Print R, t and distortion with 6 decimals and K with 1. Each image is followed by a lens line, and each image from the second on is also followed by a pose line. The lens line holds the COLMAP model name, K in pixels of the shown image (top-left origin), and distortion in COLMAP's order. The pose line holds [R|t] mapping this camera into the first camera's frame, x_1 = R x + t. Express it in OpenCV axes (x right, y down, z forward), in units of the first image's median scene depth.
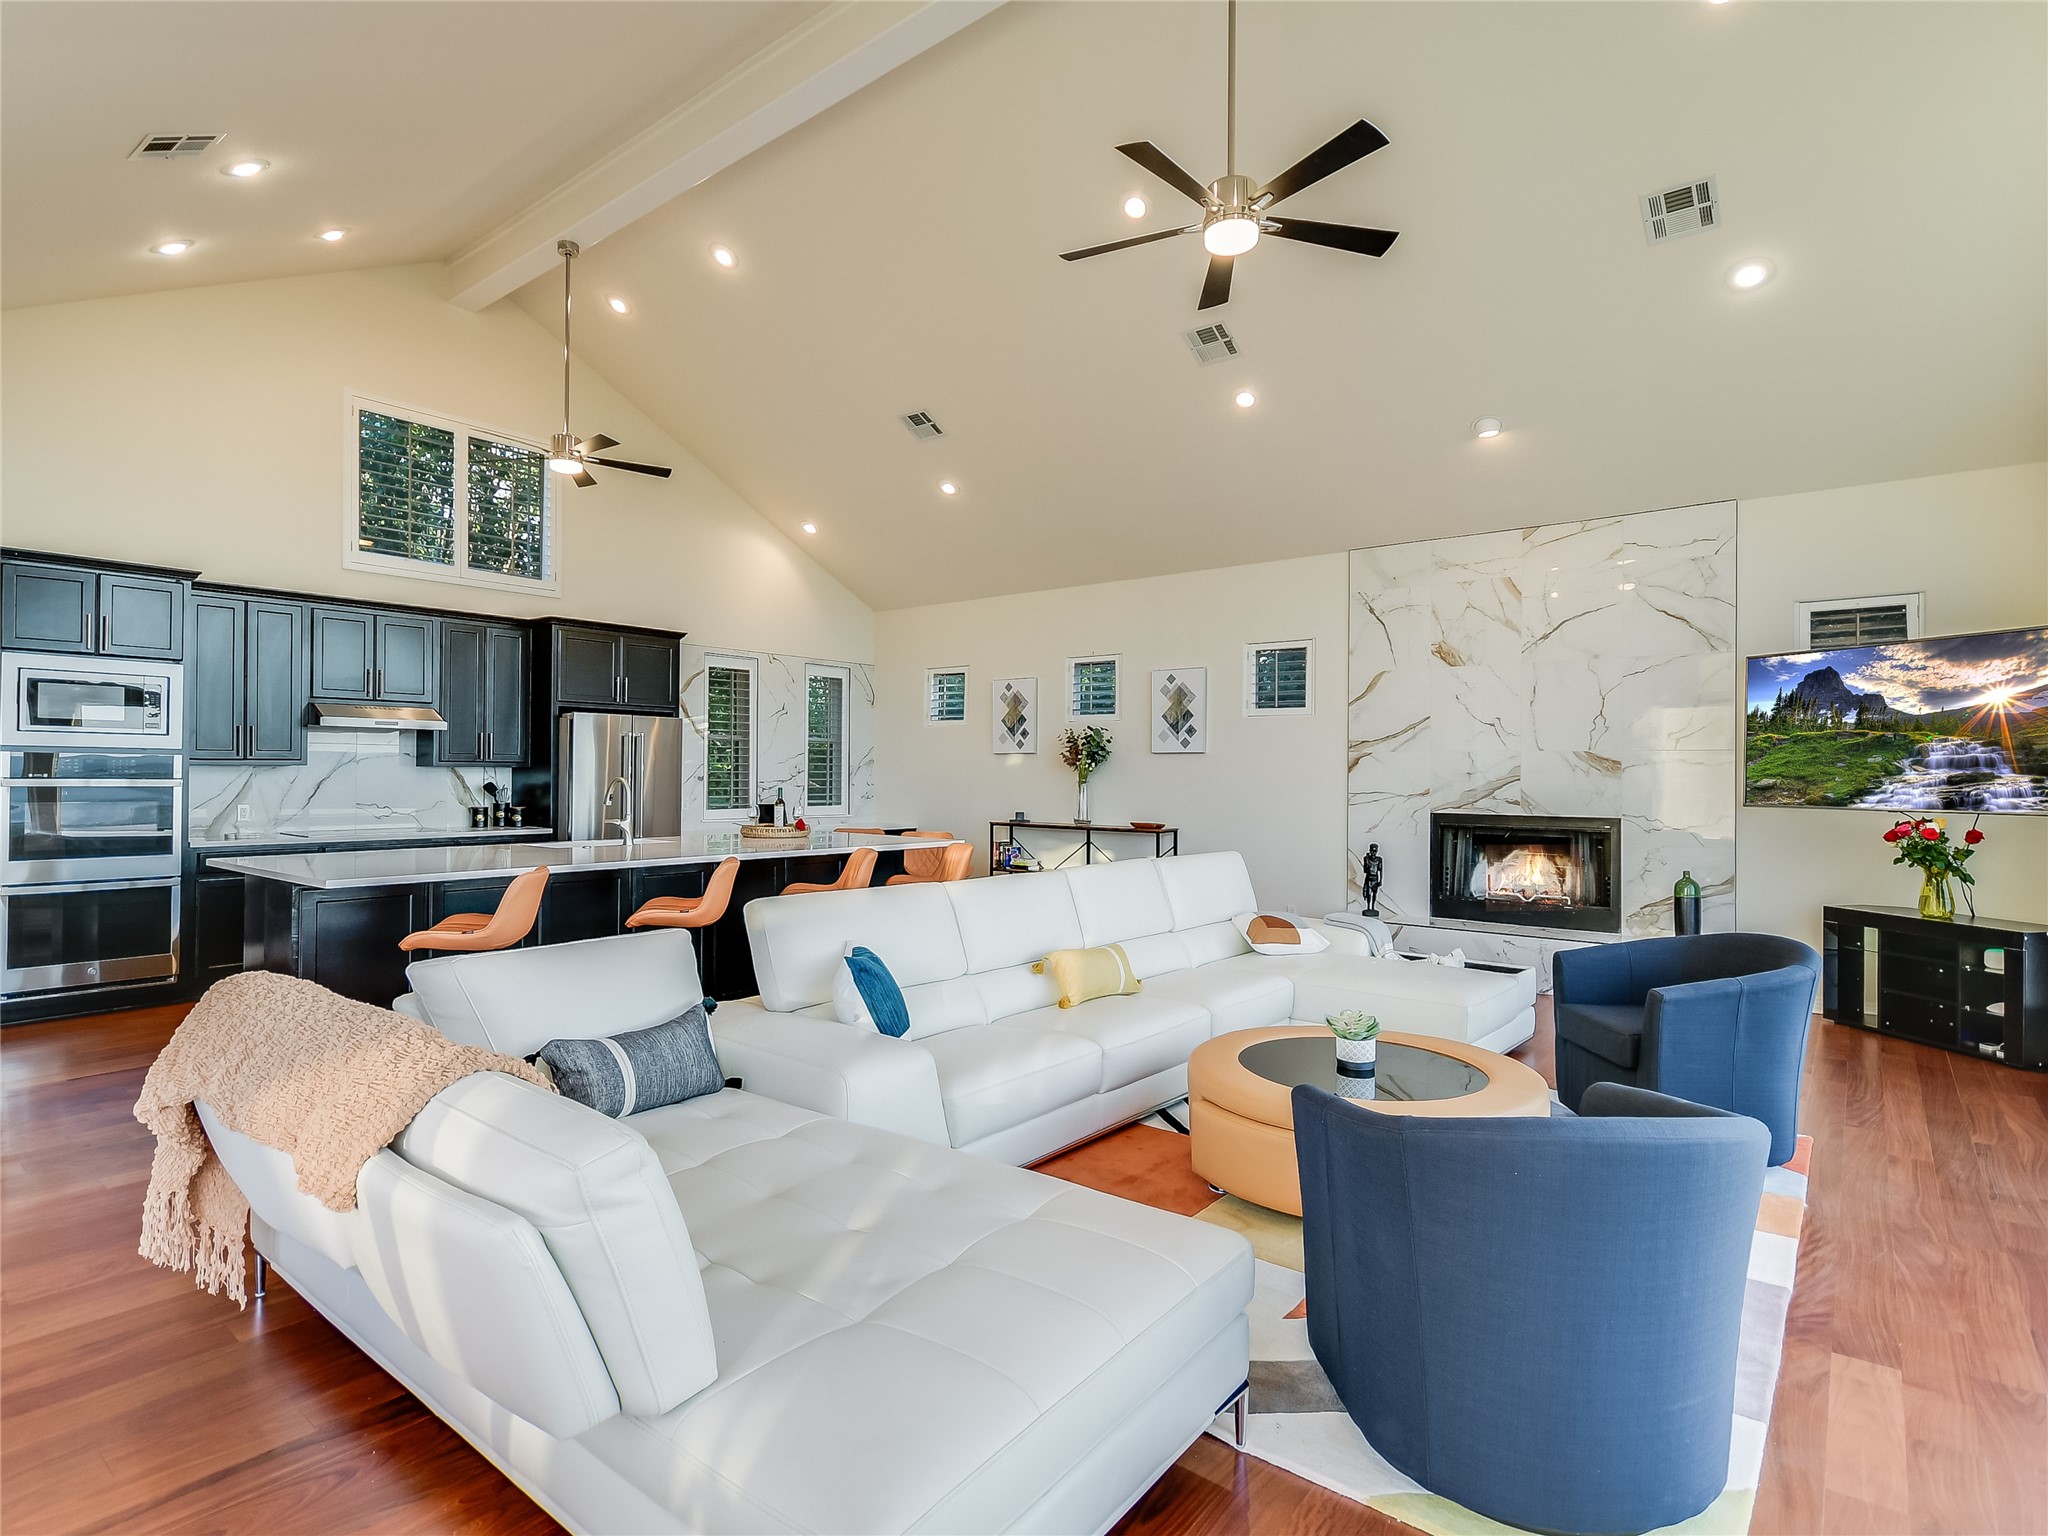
lens RADIAL K [[1049.7, 0, 1017.7], [0, 1049.7, 764.9], [0, 0, 1]] dist [-0.003482, -0.000387]
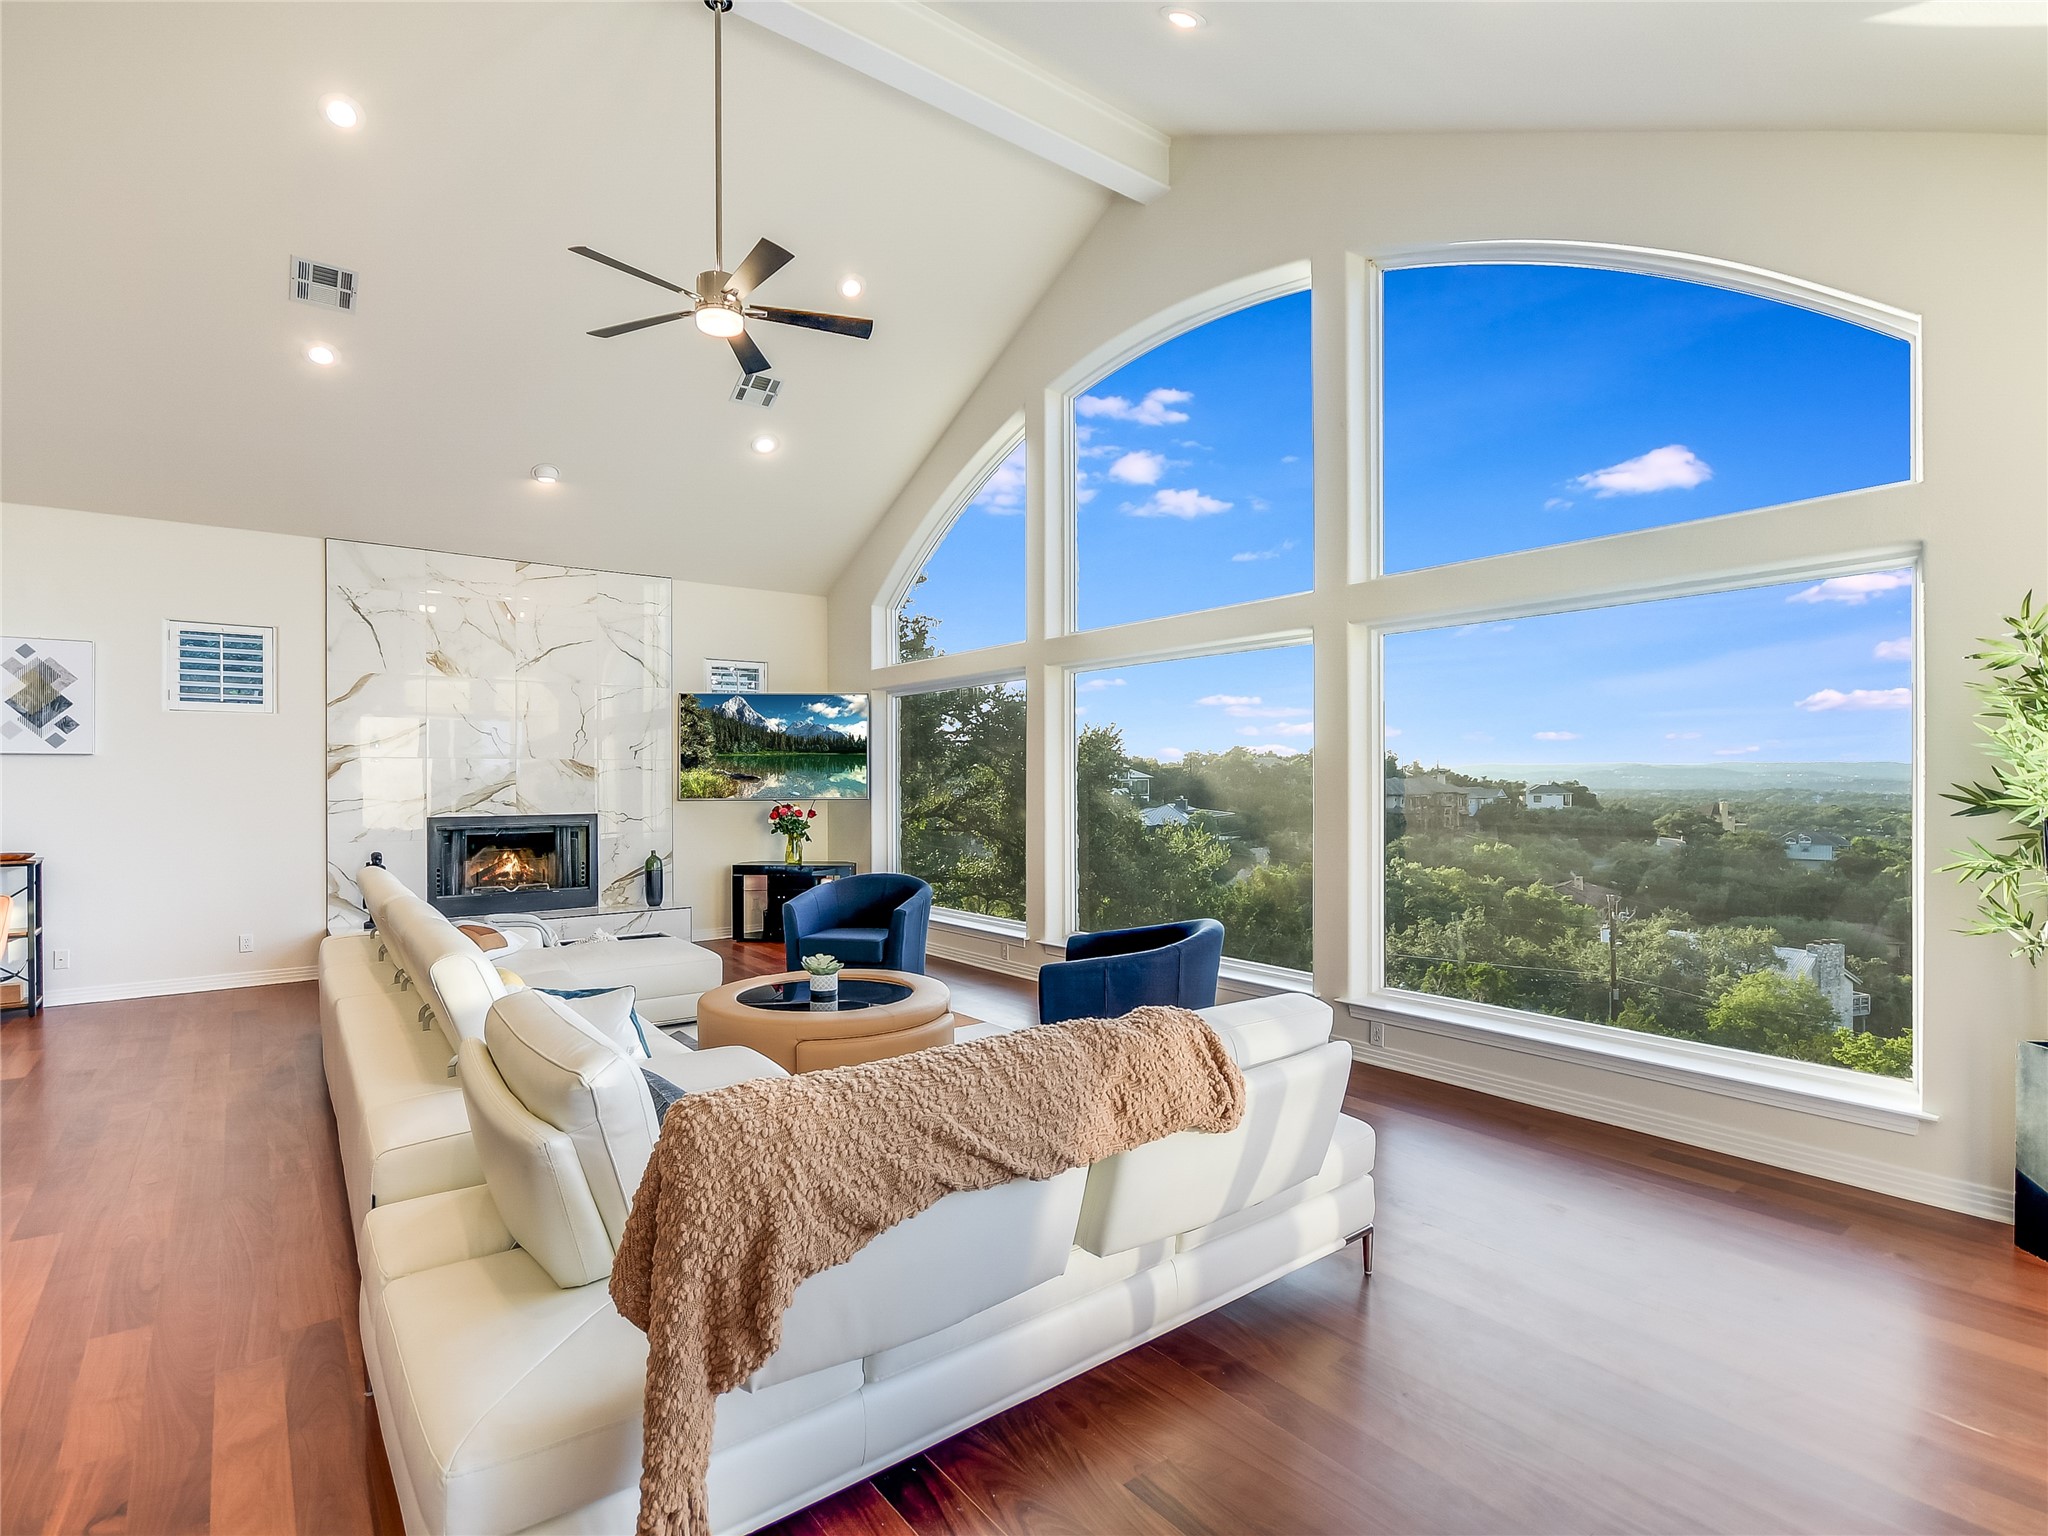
lens RADIAL K [[1008.6, 0, 1010.9], [0, 1008.6, 764.2], [0, 0, 1]] dist [-0.001575, -0.000058]
pose [[0.234107, 0.005573, 0.972195, -0.427849], [-0.000930, 0.999984, -0.005508, -0.001467], [-0.972210, 0.000386, 0.234108, 0.219870]]
